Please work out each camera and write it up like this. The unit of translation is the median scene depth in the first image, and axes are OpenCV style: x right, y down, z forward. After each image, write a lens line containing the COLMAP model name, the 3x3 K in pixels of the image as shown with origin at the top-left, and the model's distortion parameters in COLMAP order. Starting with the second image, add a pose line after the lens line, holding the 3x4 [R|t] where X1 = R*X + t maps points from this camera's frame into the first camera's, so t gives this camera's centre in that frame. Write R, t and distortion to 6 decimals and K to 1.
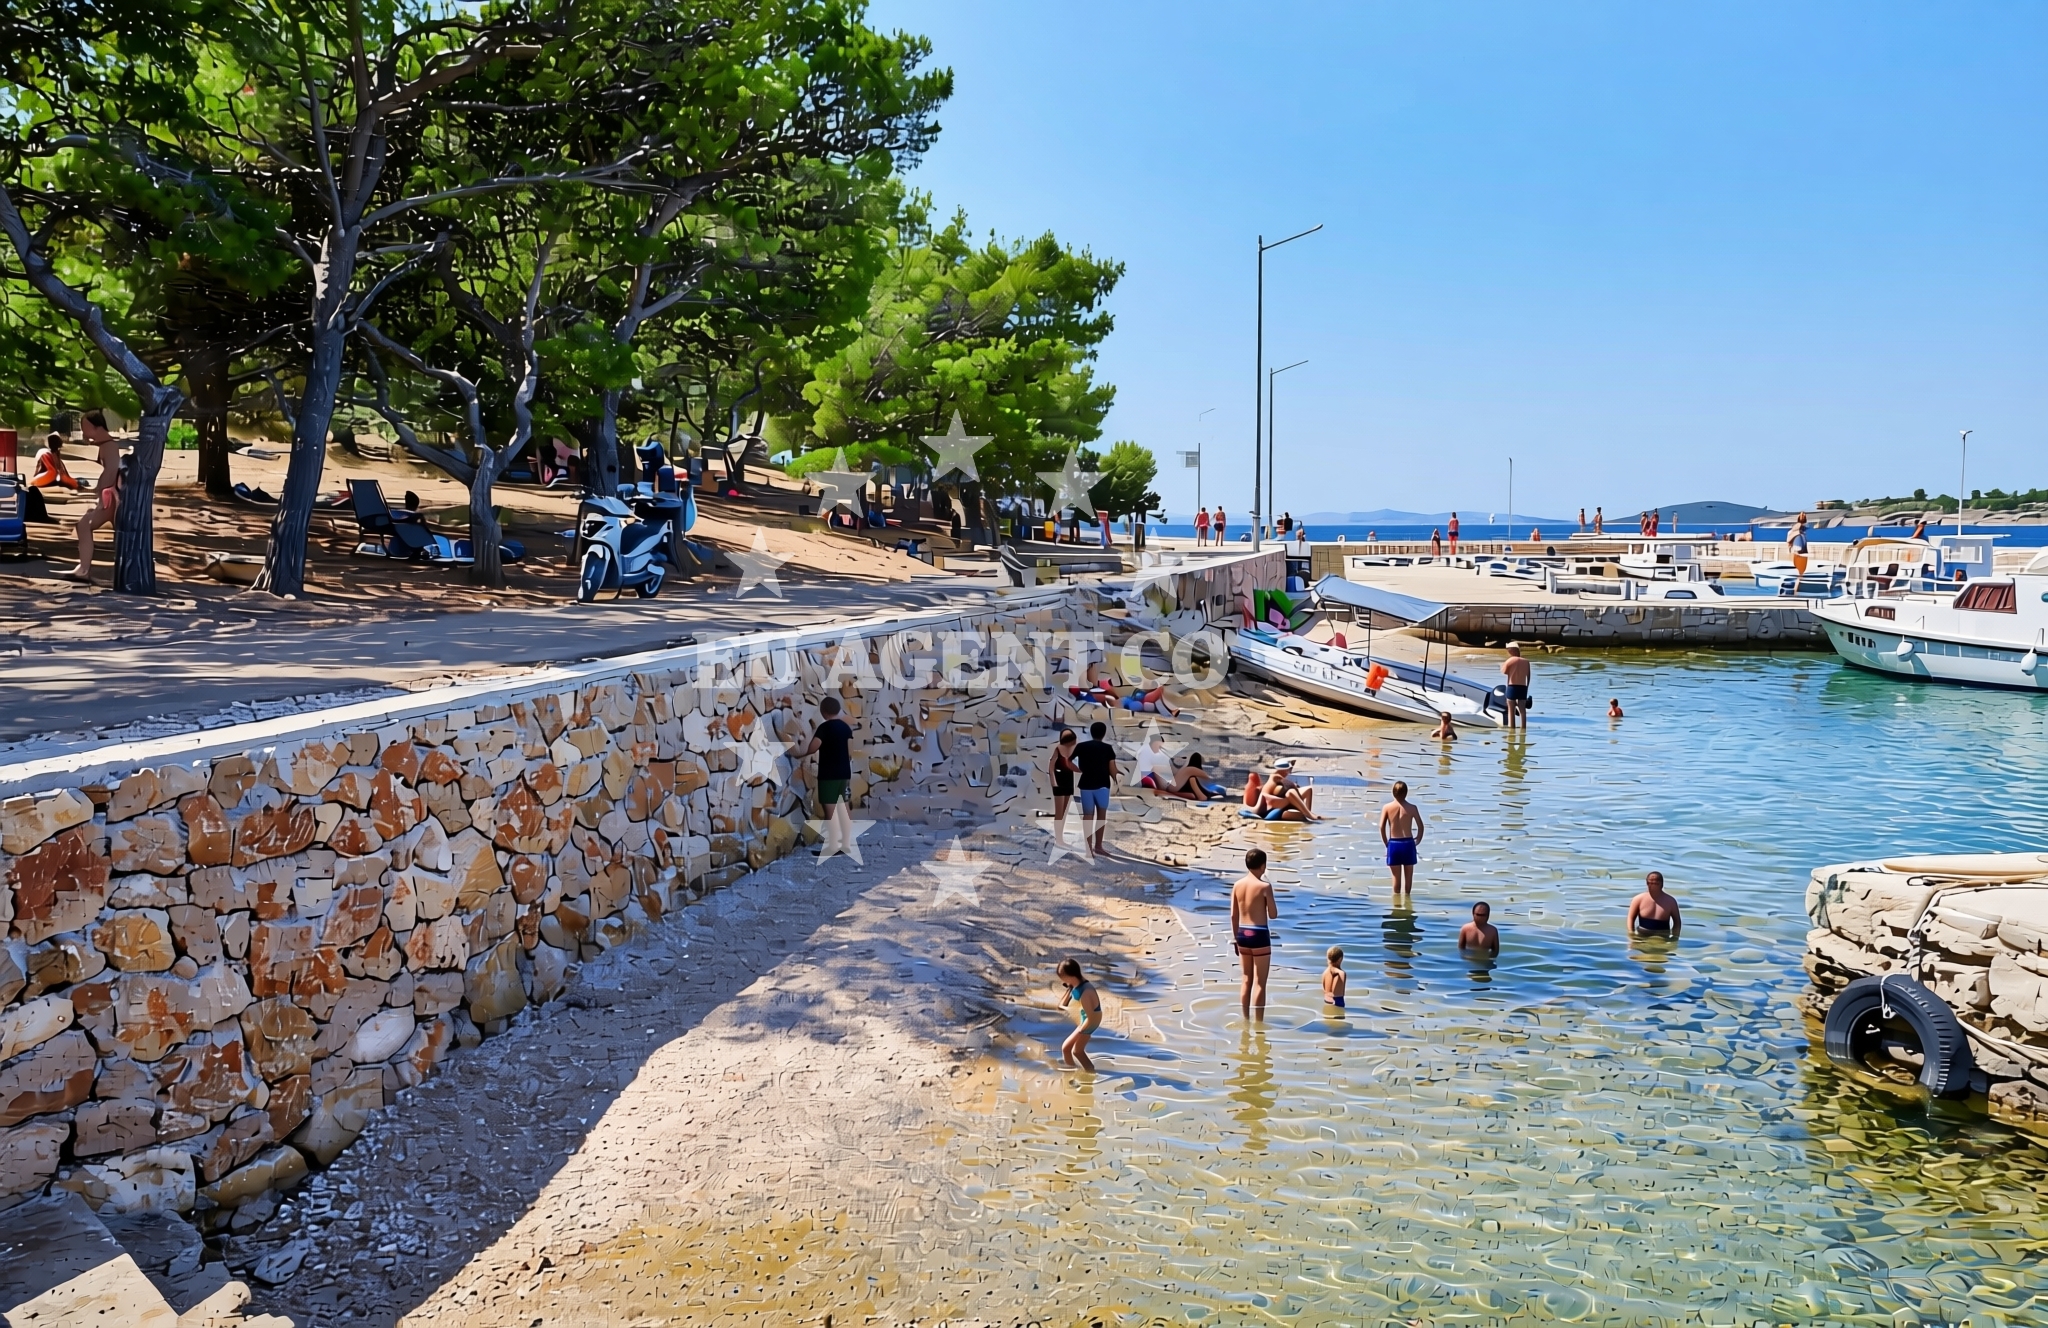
lens RADIAL K [[1496.8, 0, 1027.0], [0, 1496.8, 659.1], [0, 0, 1]] dist [0.038736, 0.003642]
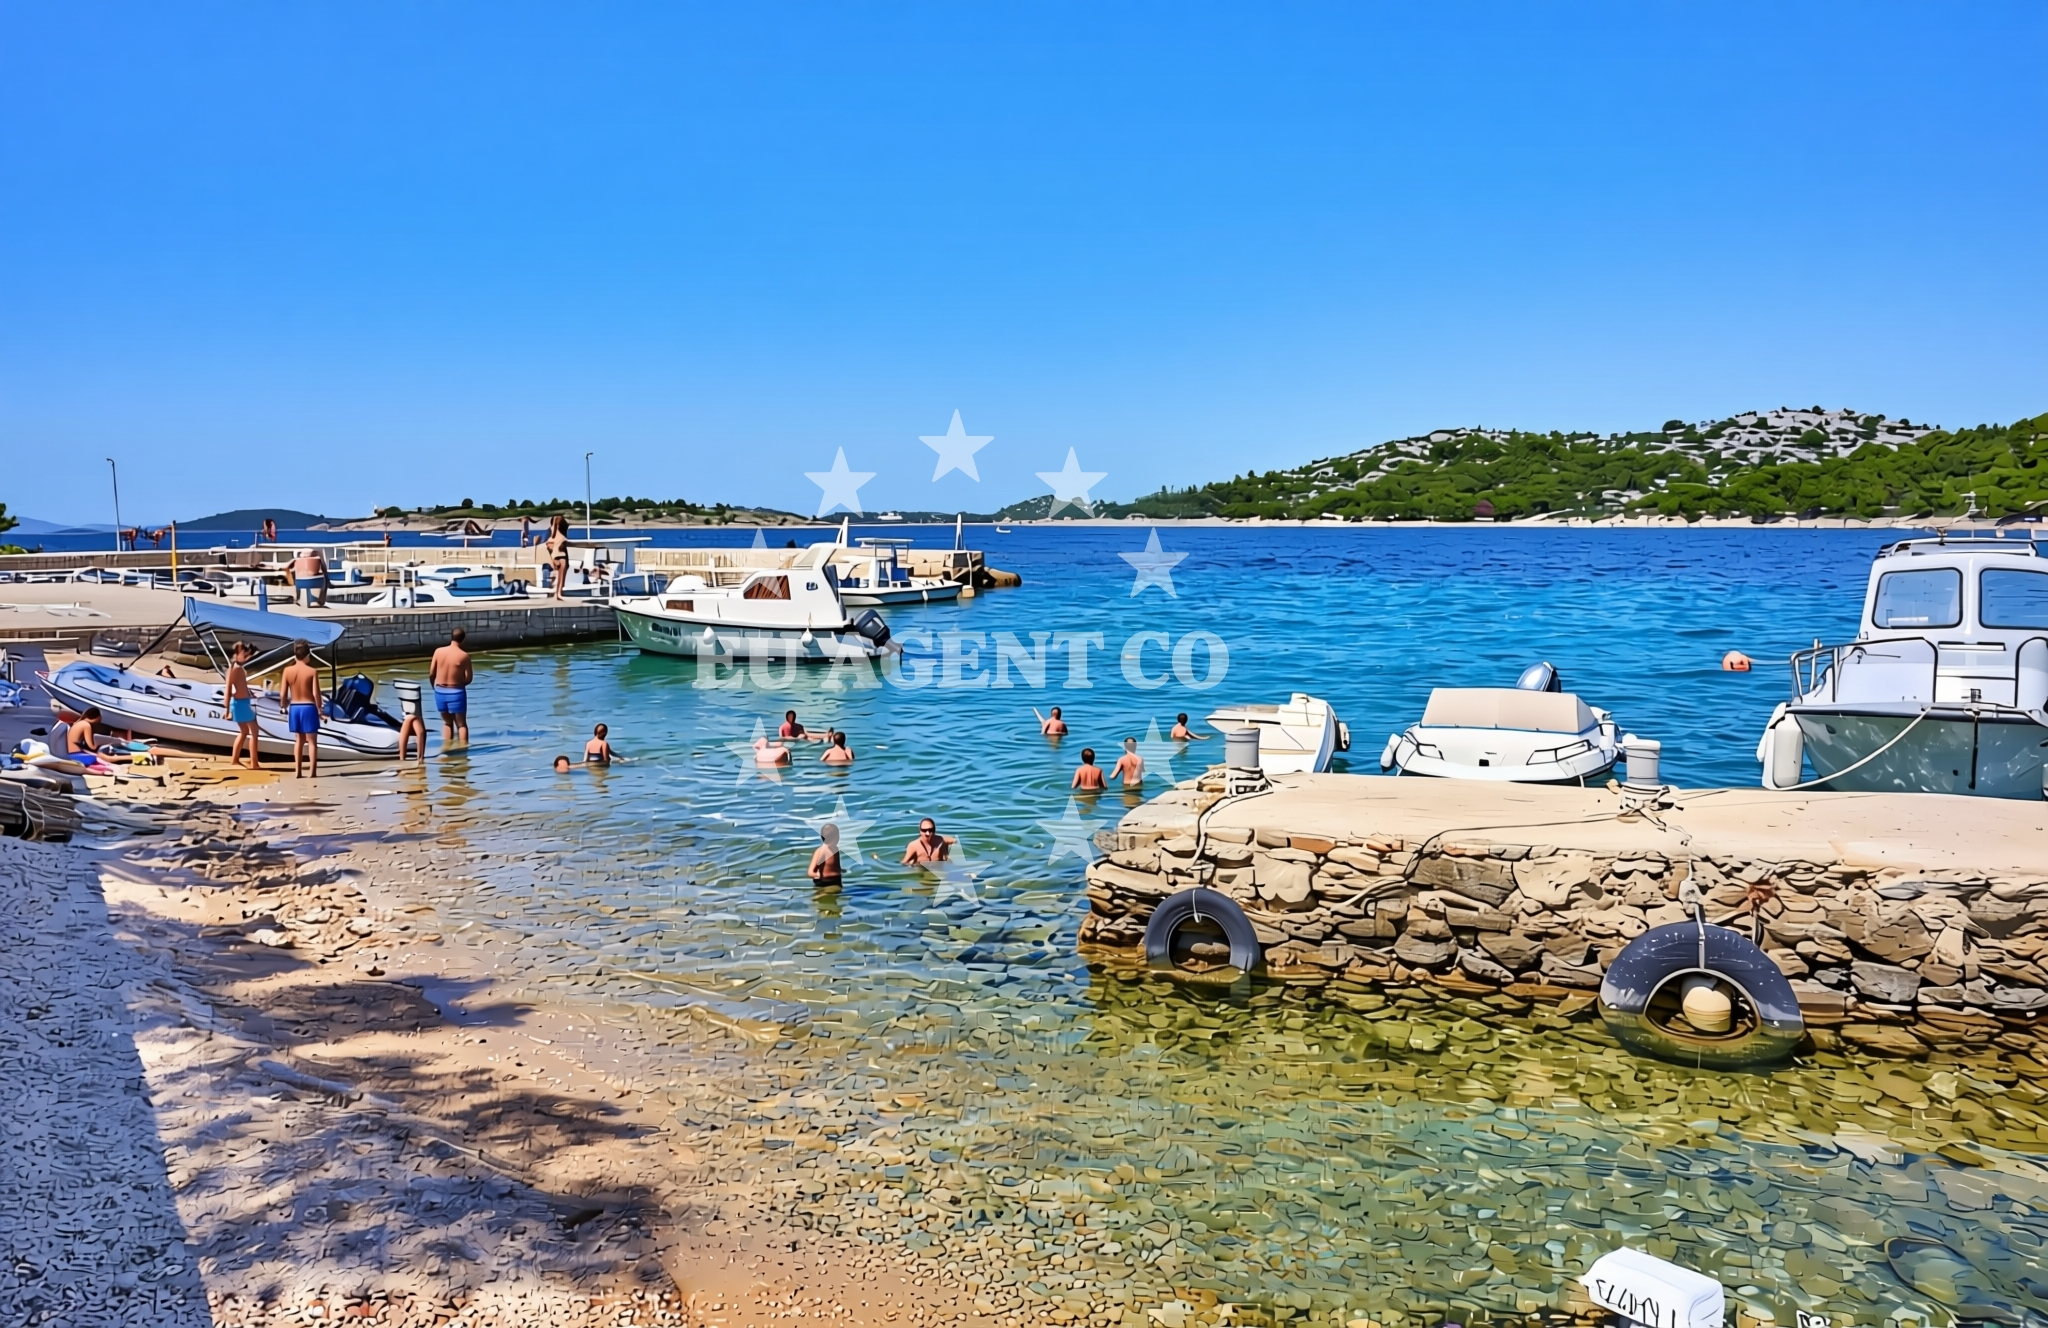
lens RADIAL K [[1384.6, 0, 1059.6], [0, 1384.6, 642.9], [0, 0, 1]] dist [0.000812, -0.006100]
pose [[0.585648, -0.076998, 0.806900, -0.144111], [0.083093, 0.995937, 0.034728, -0.015385], [-0.806295, 0.046709, 0.589666, 0.143850]]
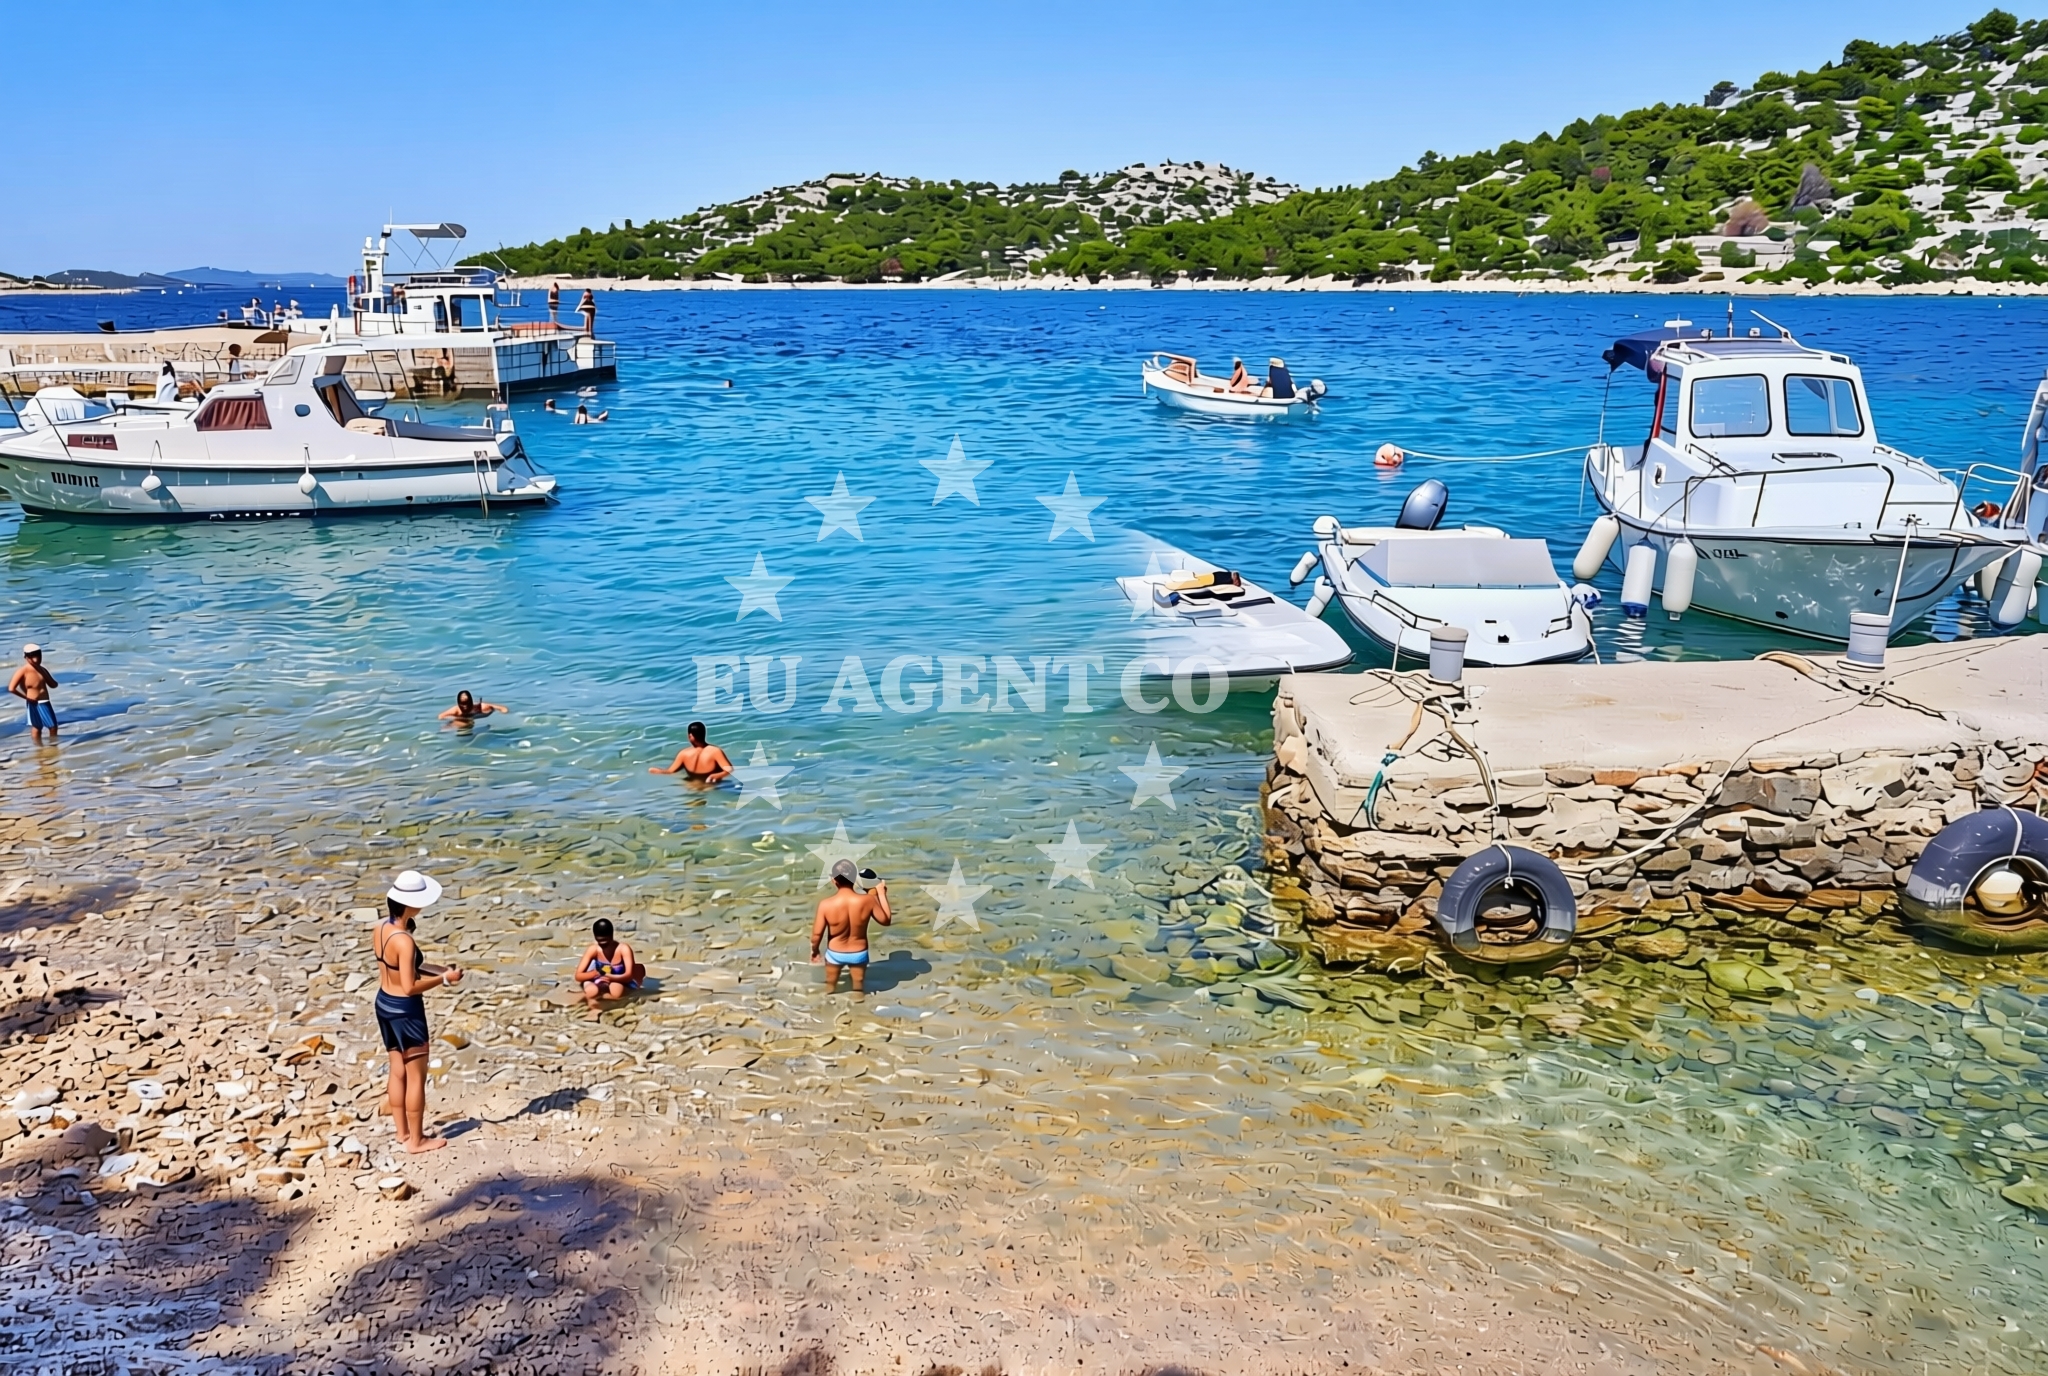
lens RADIAL K [[1403.8, 0, 1019.4], [0, 1403.8, 797.9], [0, 0, 1]] dist [0.007771, -0.011001]
pose [[0.162049, -0.353634, 0.921240, -0.128041], [0.097963, 0.934733, 0.341582, -0.066467], [-0.981908, 0.034894, 0.186115, 0.408420]]
